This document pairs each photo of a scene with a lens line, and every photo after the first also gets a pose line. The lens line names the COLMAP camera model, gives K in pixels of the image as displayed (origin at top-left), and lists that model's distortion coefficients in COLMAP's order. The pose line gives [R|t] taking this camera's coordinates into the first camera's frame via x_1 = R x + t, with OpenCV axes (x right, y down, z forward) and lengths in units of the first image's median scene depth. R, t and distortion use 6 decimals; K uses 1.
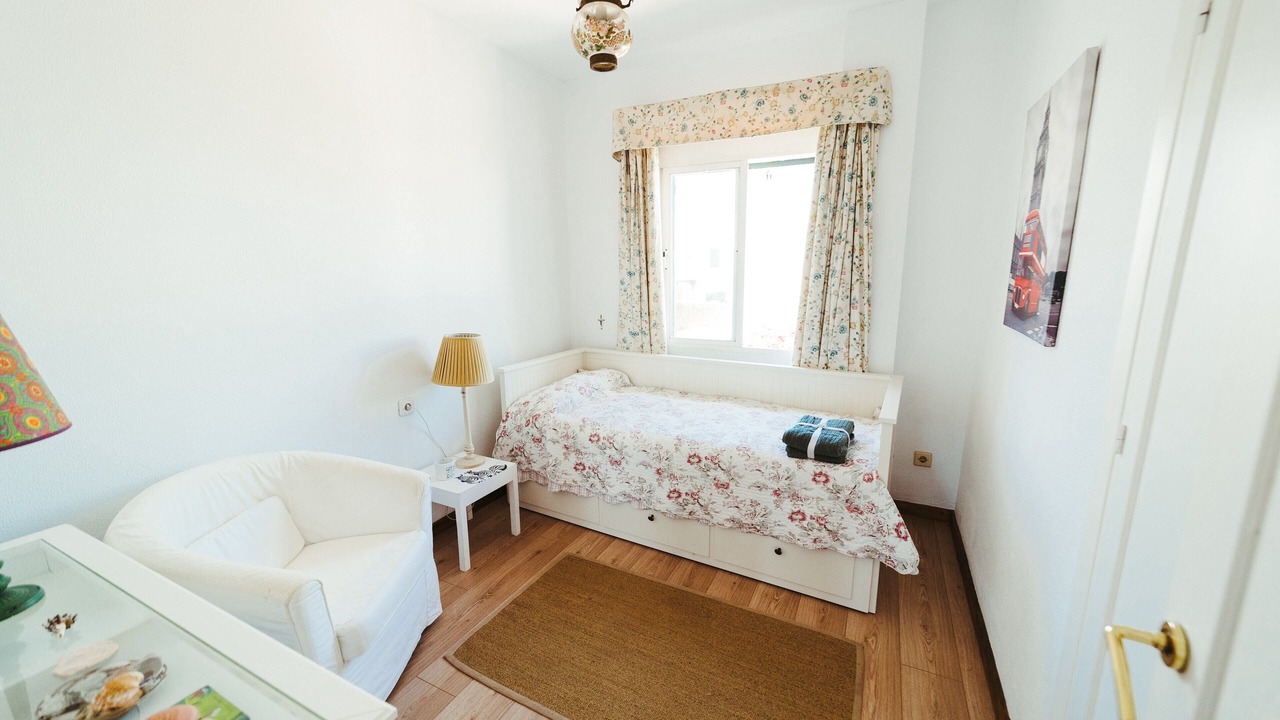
lens RADIAL K [[516.4, 0, 640.0], [0, 516.4, 360.0], [0, 0, 1]] dist [-0.009313, 0.000736]
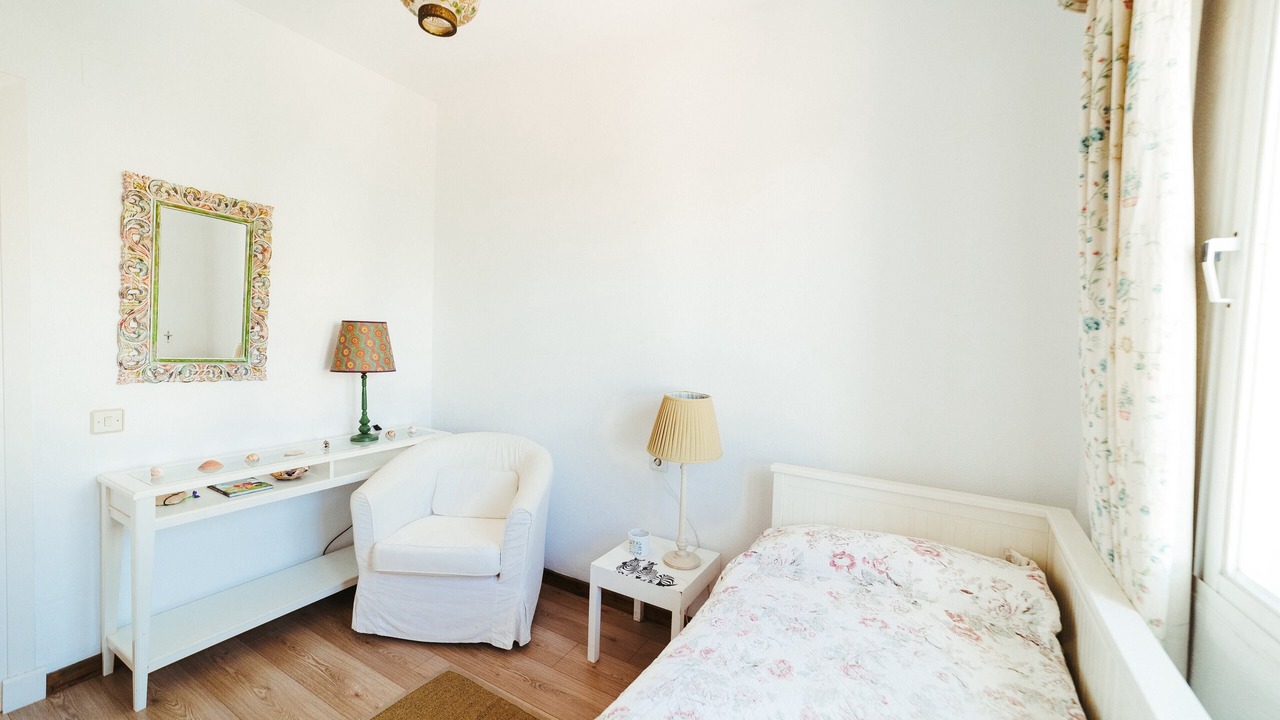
lens RADIAL K [[516.4, 0, 640.0], [0, 516.4, 360.0], [0, 0, 1]] dist [-0.009313, 0.000736]
pose [[-0.076386, 0.054526, -0.995586, 0.442442], [-0.221594, 0.972604, 0.070269, -0.137720], [0.972143, 0.225984, -0.062211, 0.971052]]
